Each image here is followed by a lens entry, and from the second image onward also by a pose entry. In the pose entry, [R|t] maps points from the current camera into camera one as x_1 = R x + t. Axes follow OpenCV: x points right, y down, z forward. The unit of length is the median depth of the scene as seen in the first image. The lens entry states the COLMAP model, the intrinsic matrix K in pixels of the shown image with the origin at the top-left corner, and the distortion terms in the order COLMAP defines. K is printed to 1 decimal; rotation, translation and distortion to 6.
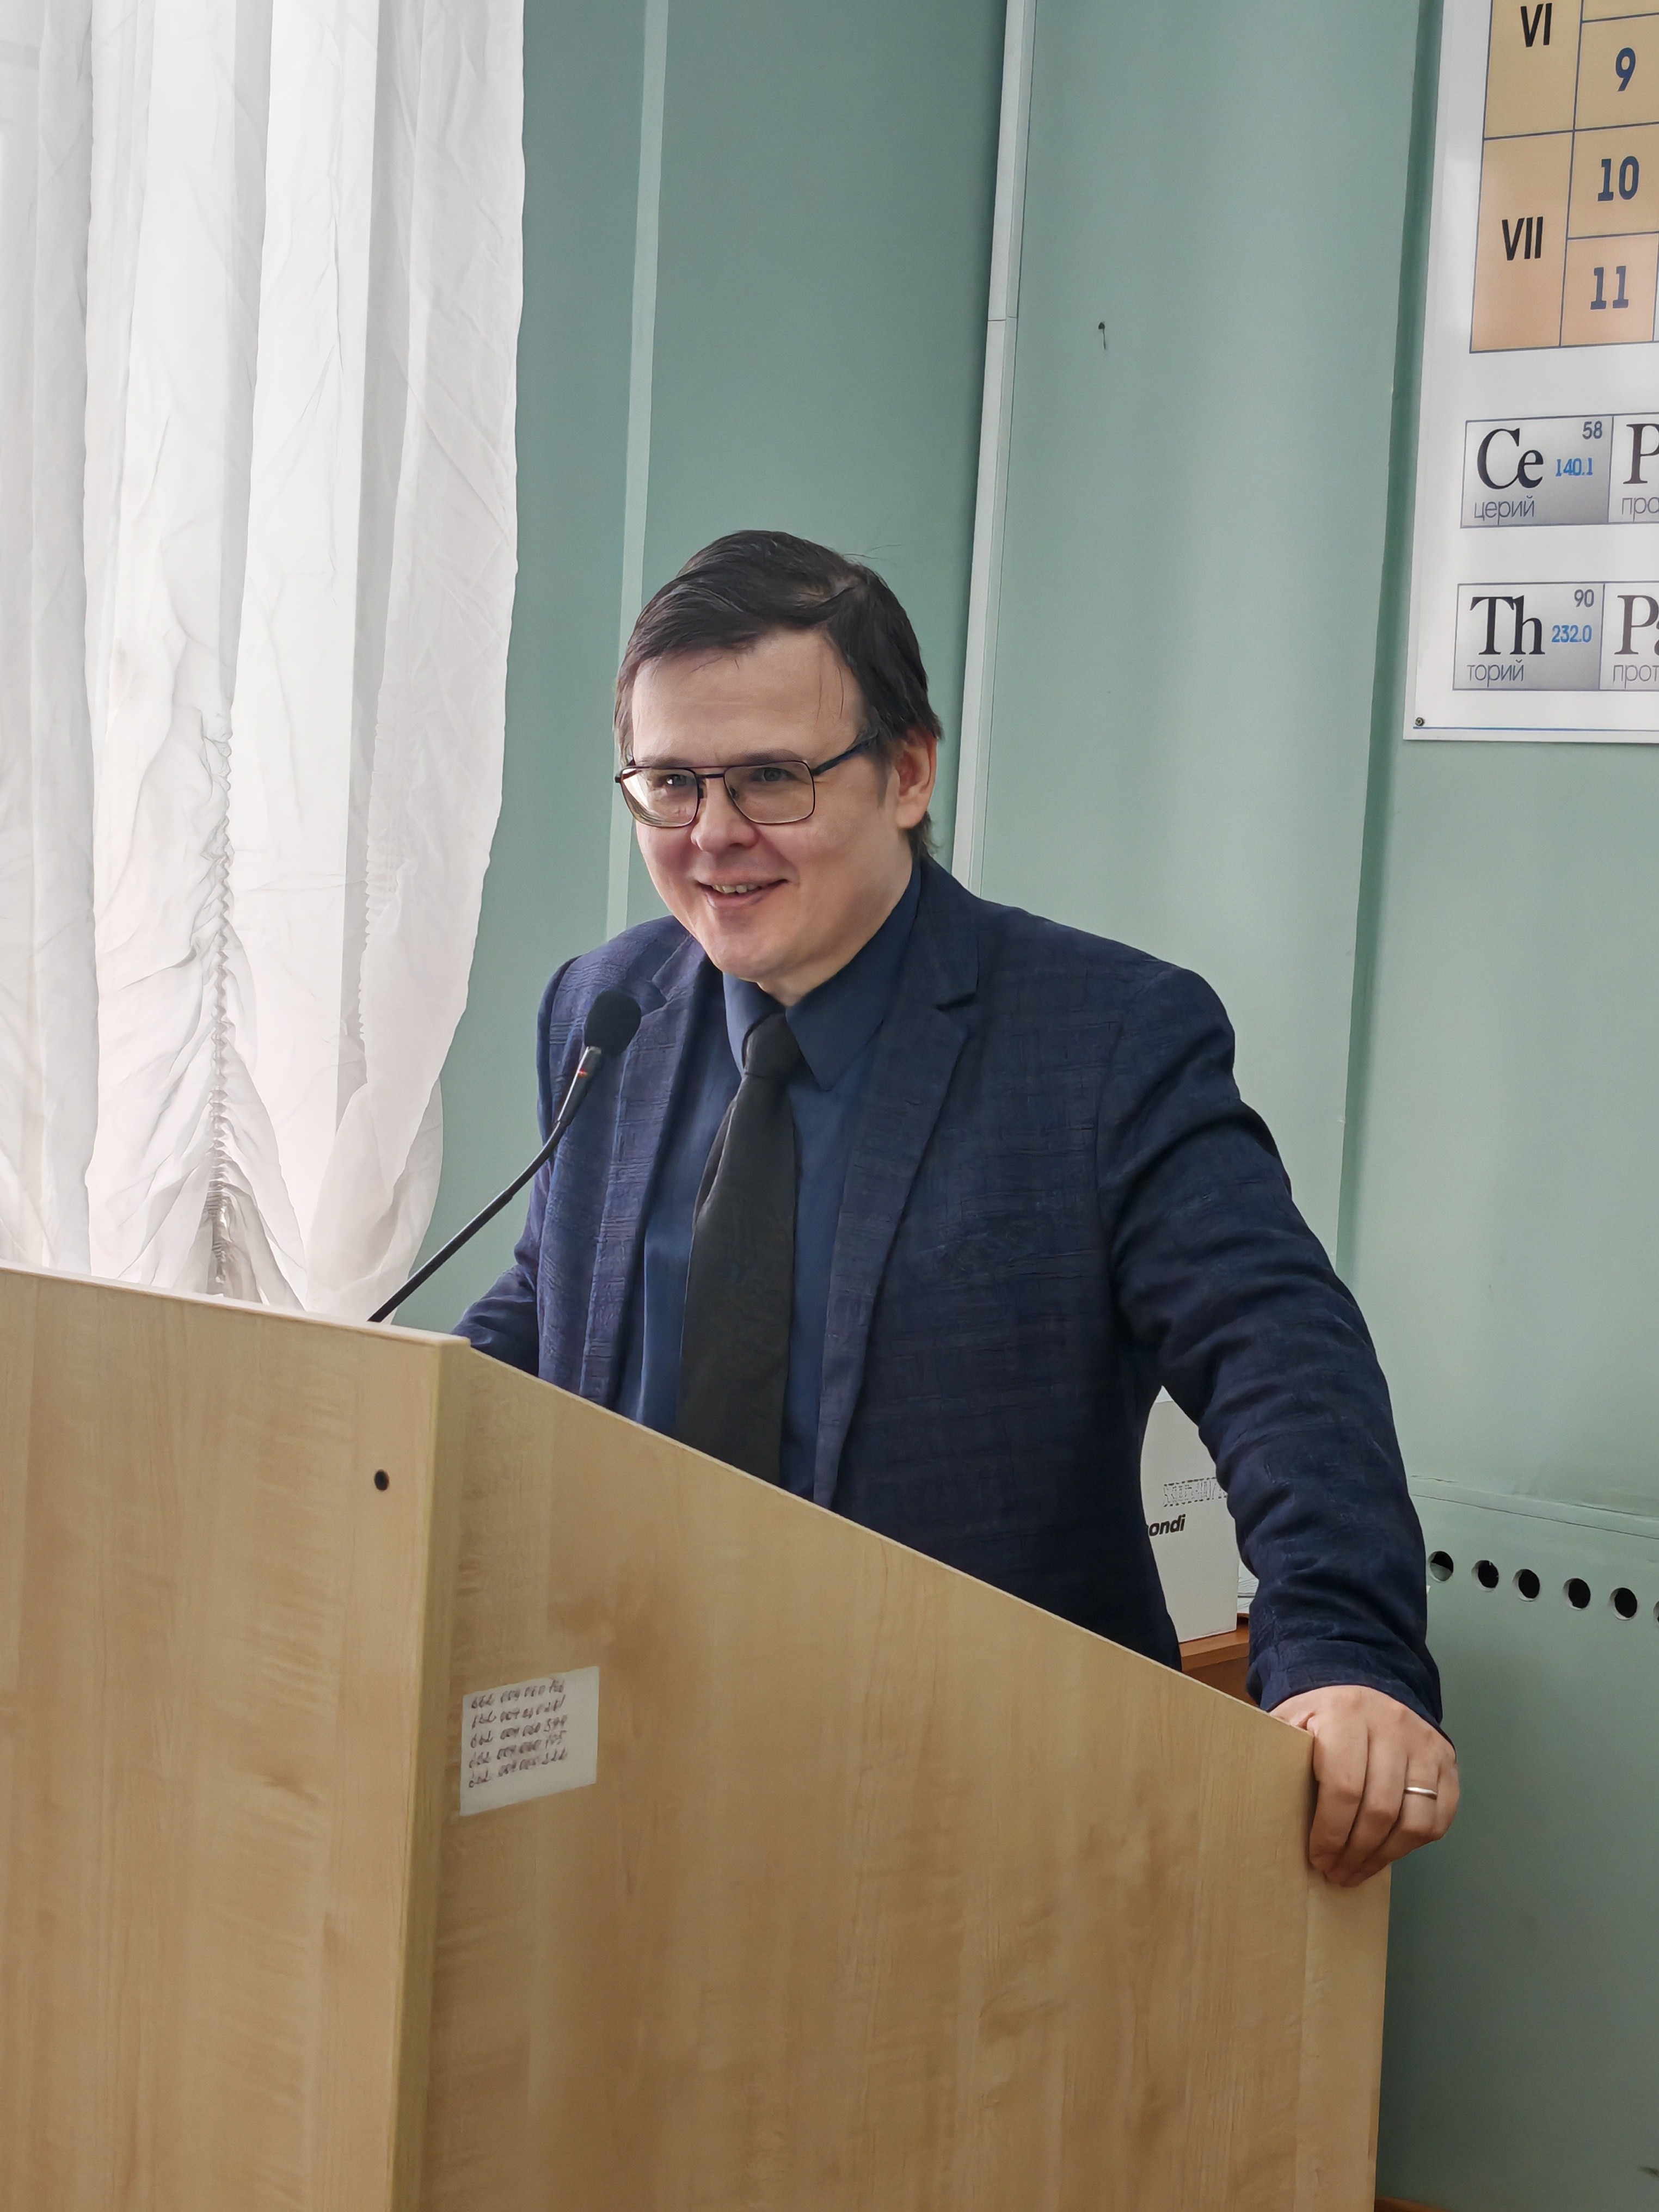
lens RADIAL K [[3809.5, 0, 795.0], [0, 3809.5, 1123.4], [0, 0, 1]] dist [0.027106, 0.000000]
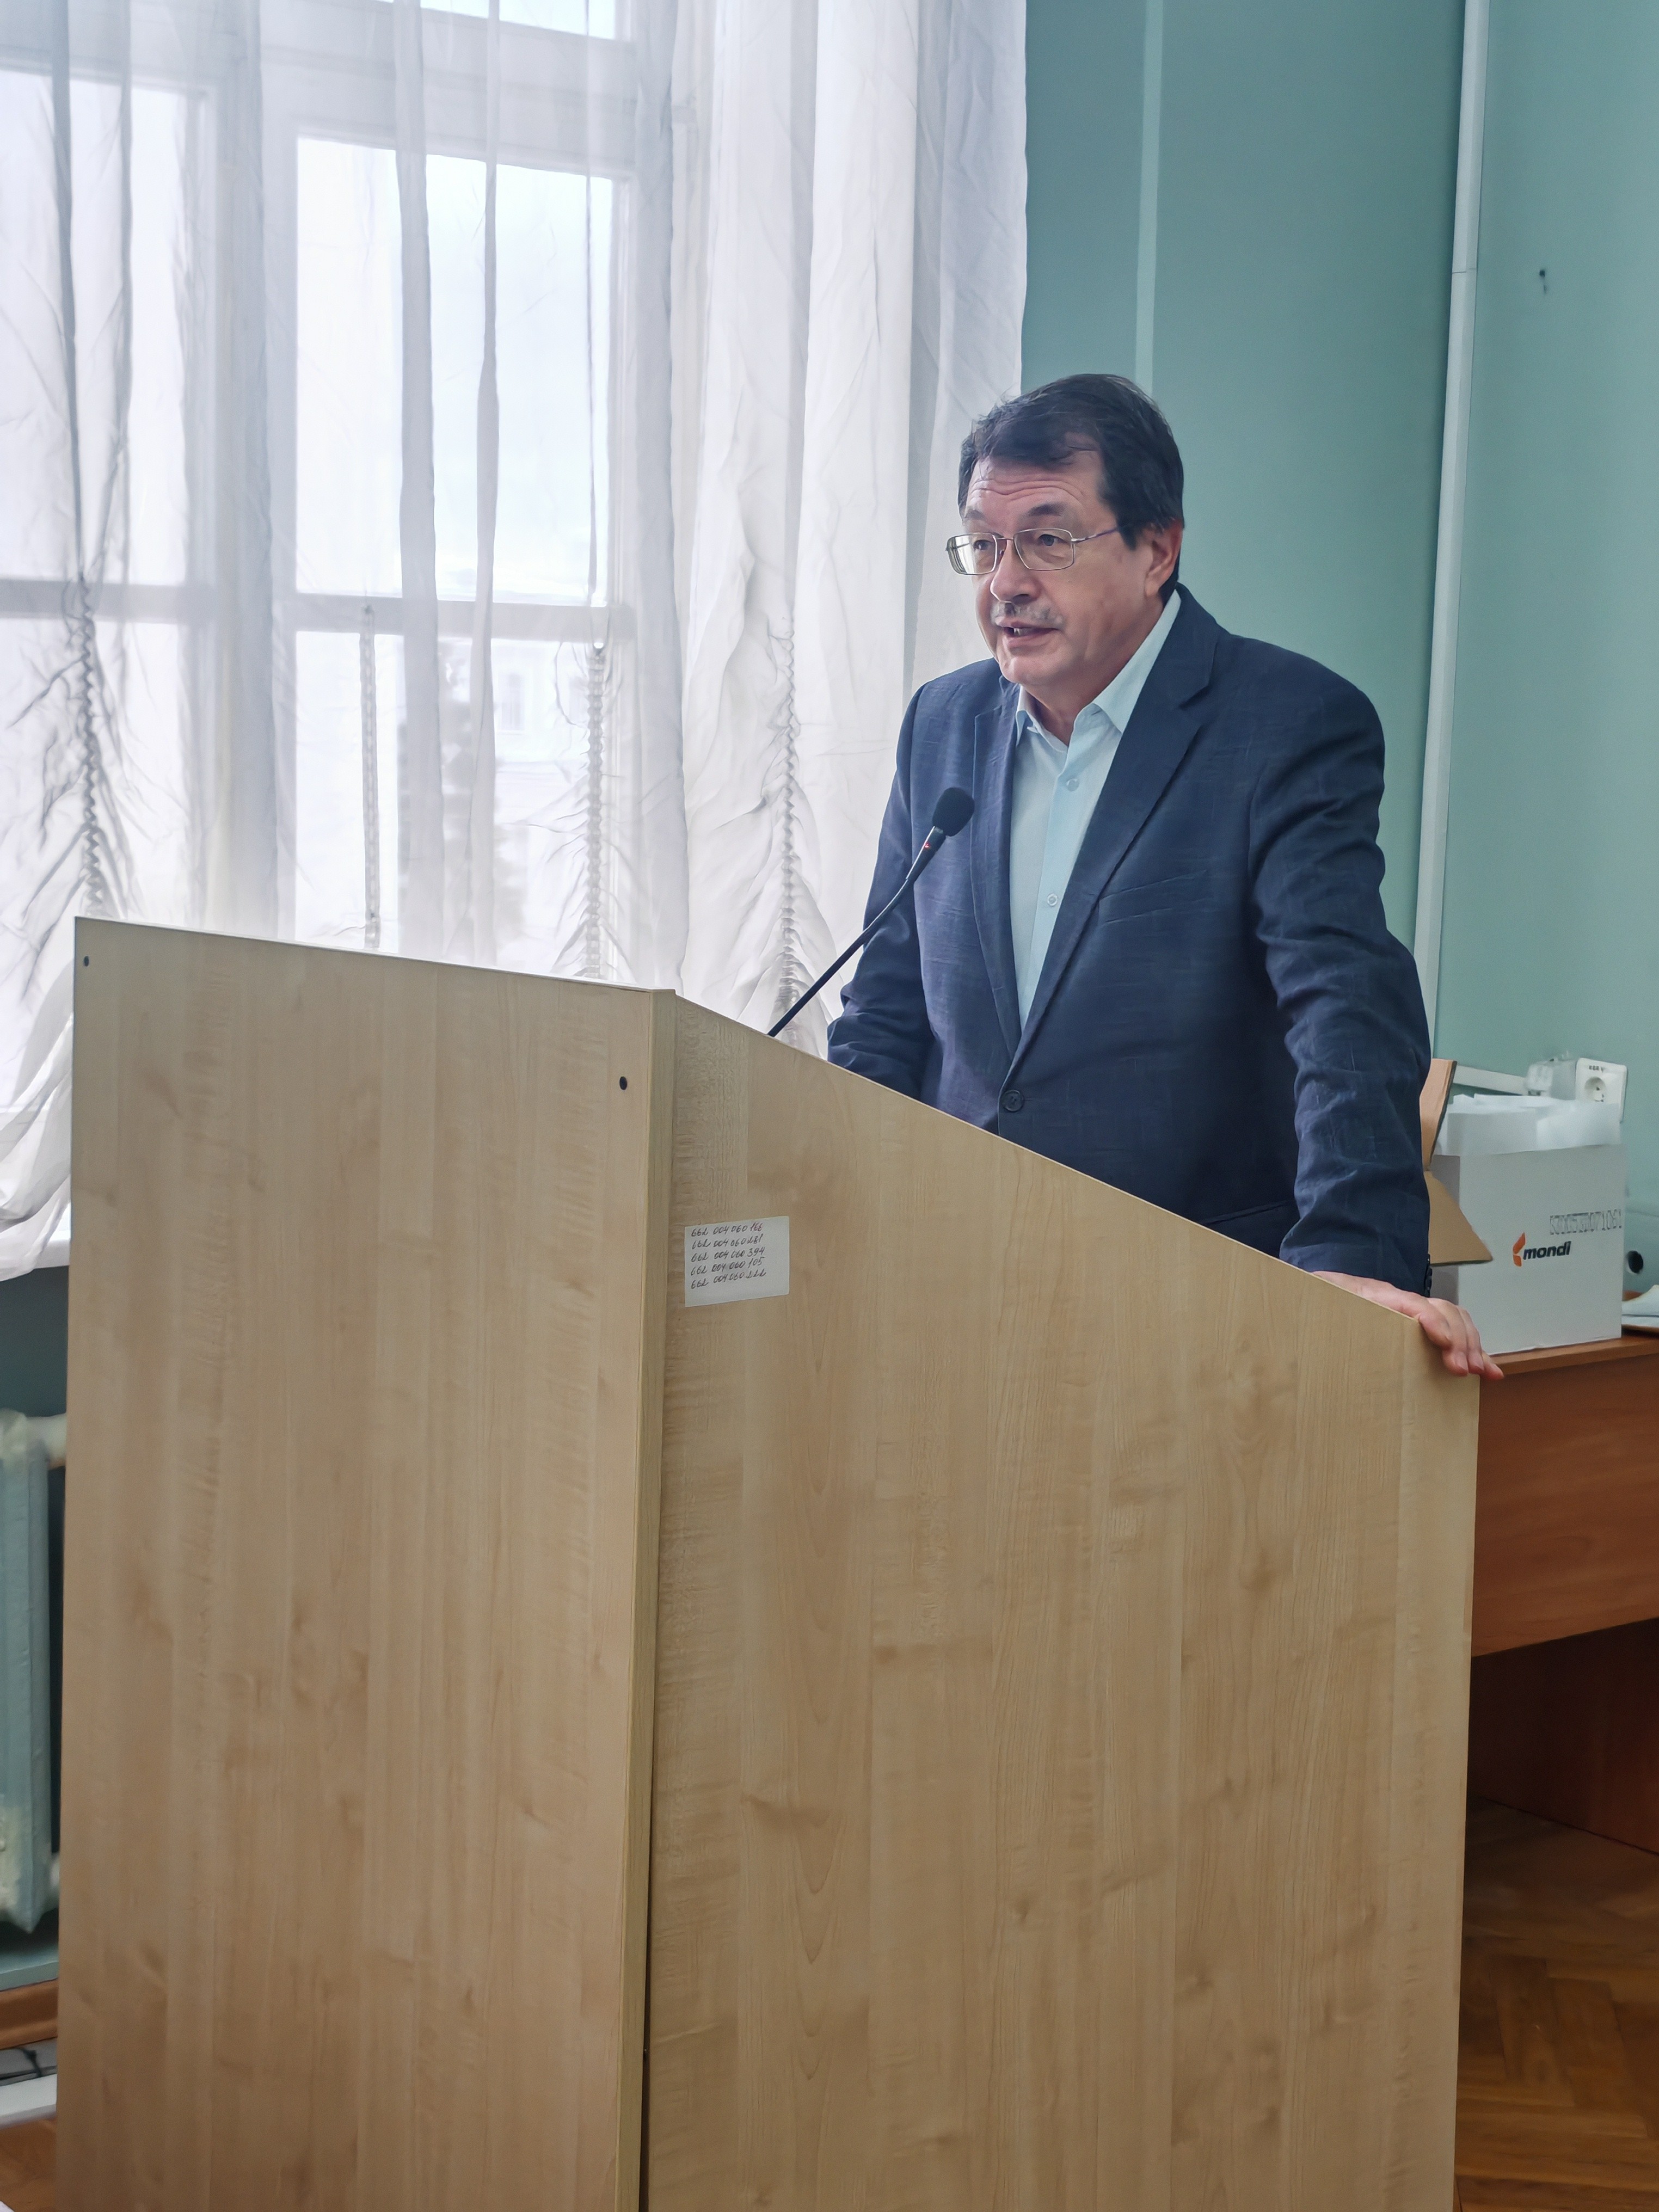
lens RADIAL K [[3382.3, 0, 831.3], [0, 3382.3, 1115.9], [0, 0, 1]] dist [0.066821, 0.000000]
pose [[0.976647, -0.006191, -0.214761, 0.113745], [0.012707, 0.999499, 0.028972, 0.029674], [0.214474, -0.031025, 0.976237, -0.131393]]
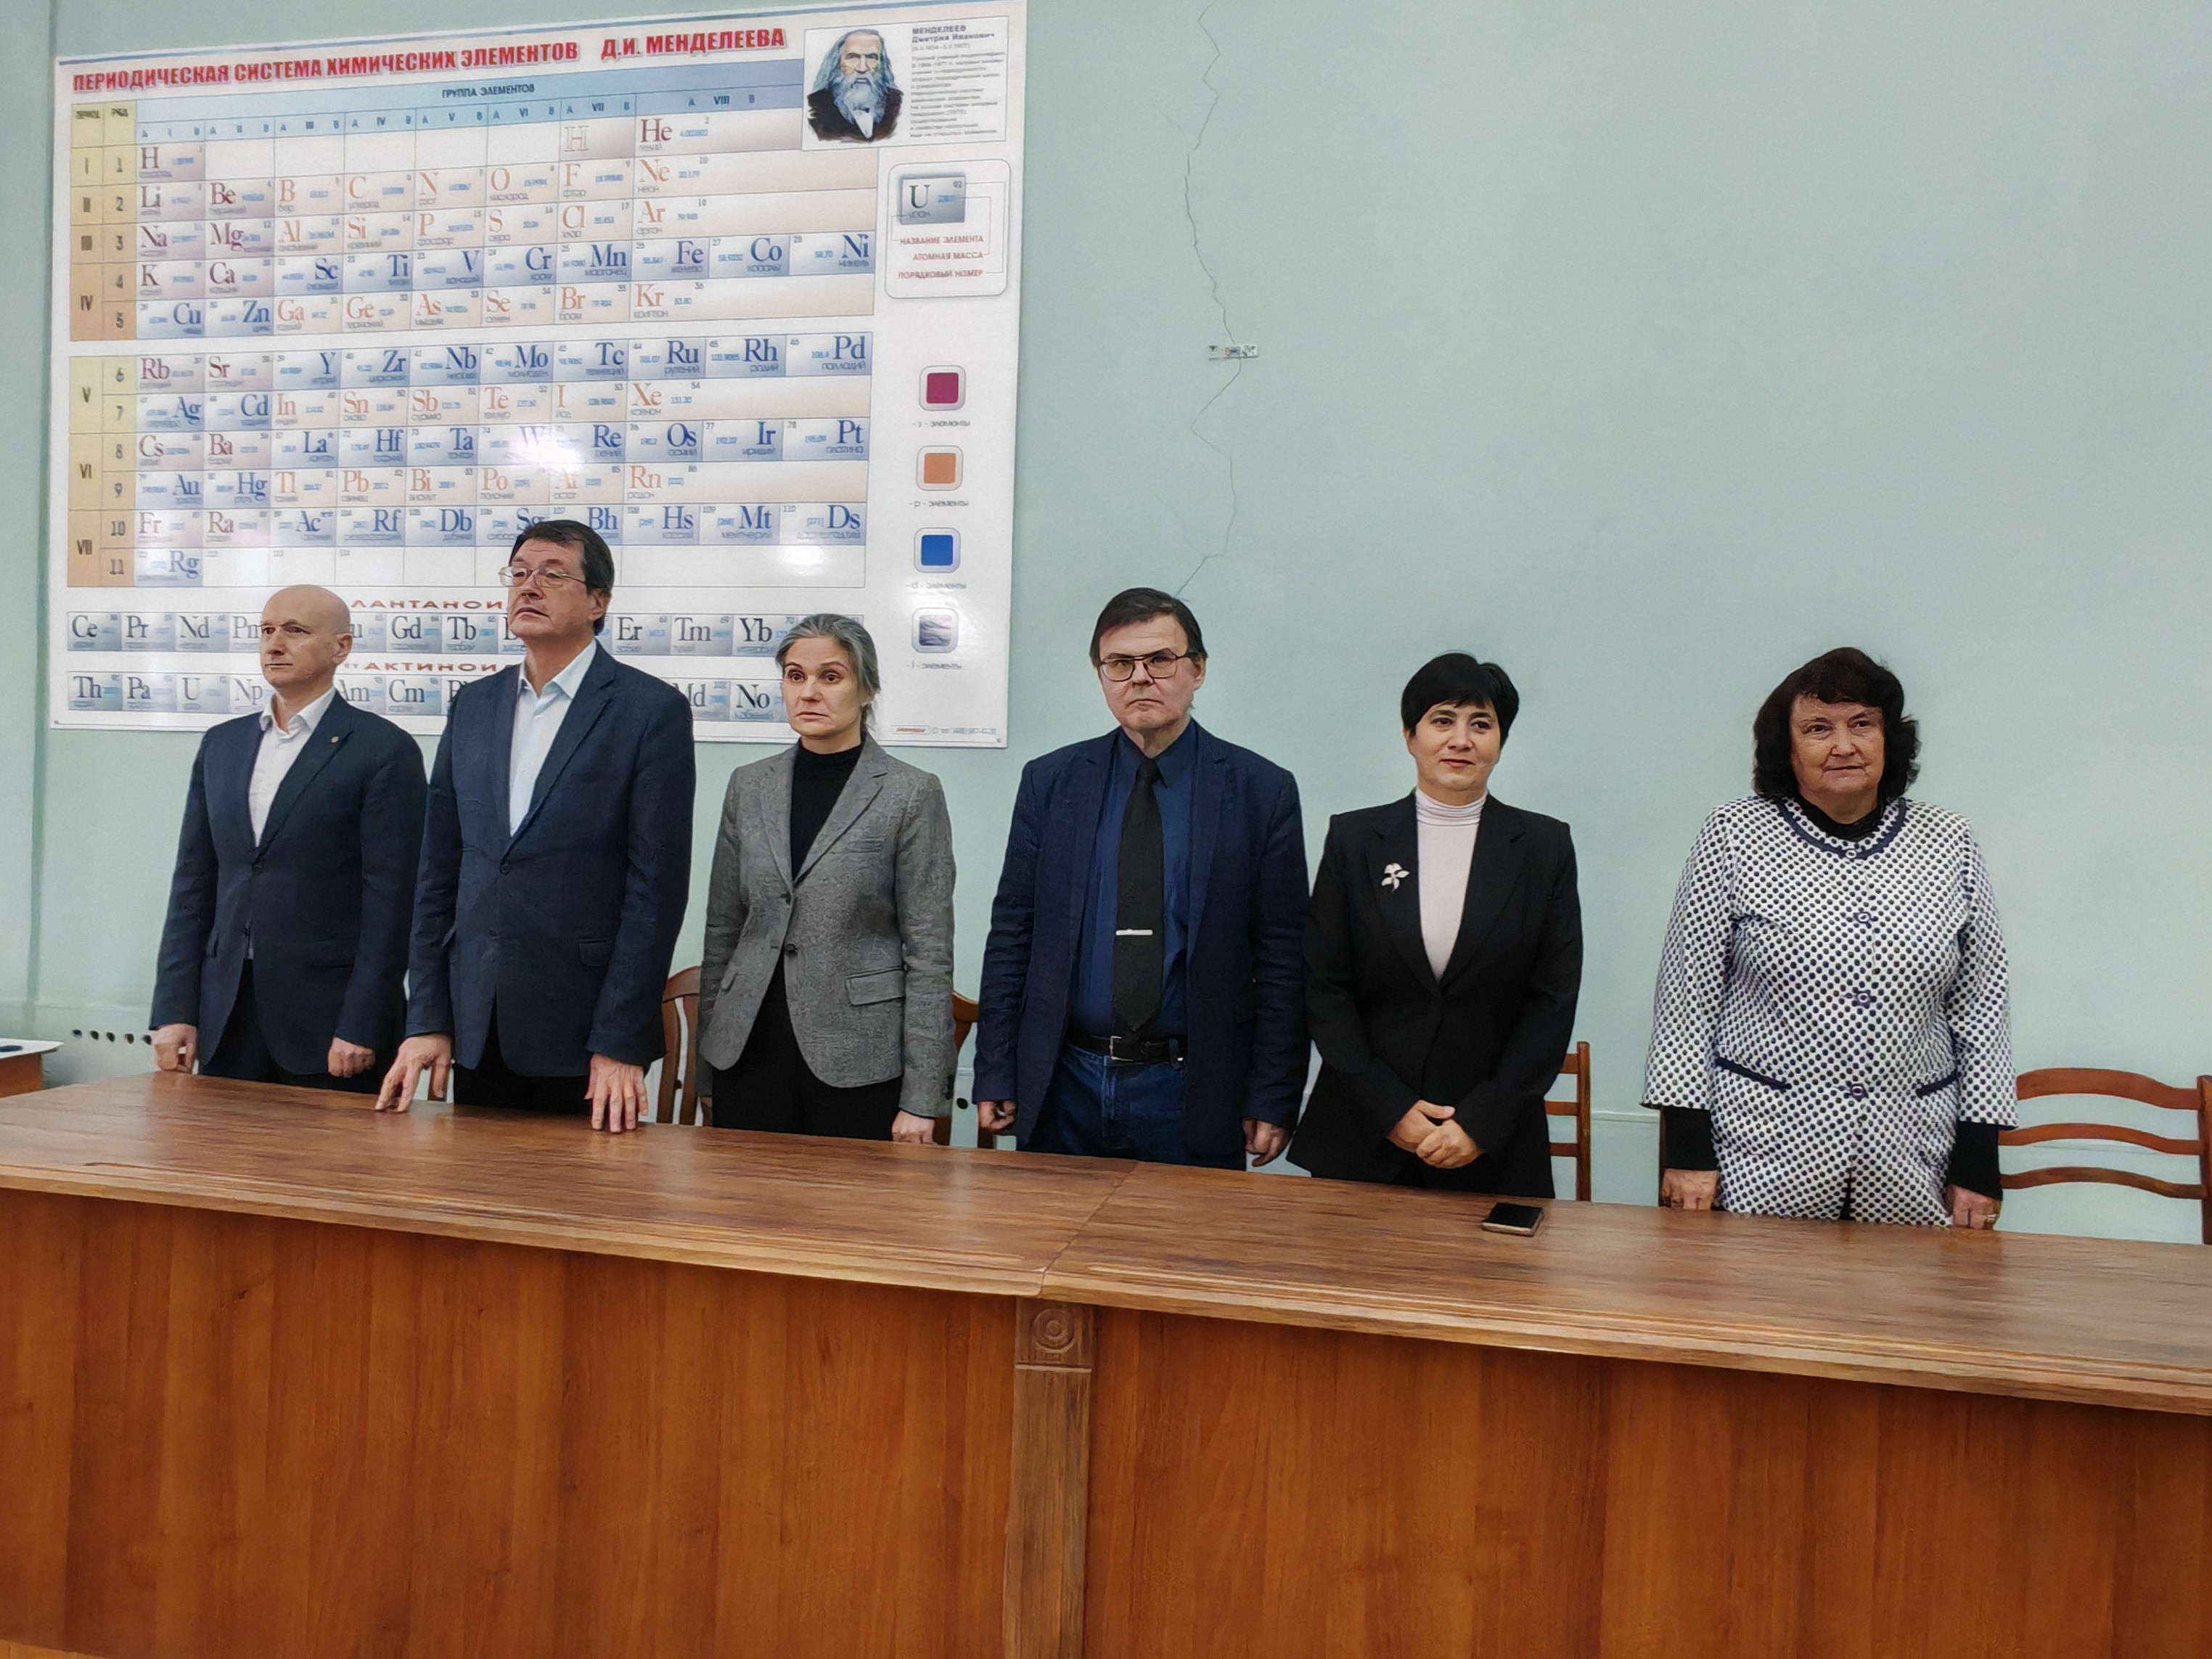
lens RADIAL K [[1494.0, 0, 1037.1], [0, 1494.0, 836.9], [0, 0, 1]] dist [0.008046, 0.020444]
pose [[0.882923, -0.031972, 0.468428, 0.330471], [0.042304, 0.999038, -0.011549, 0.026594], [-0.467608, 0.030013, 0.883426, -0.344205]]
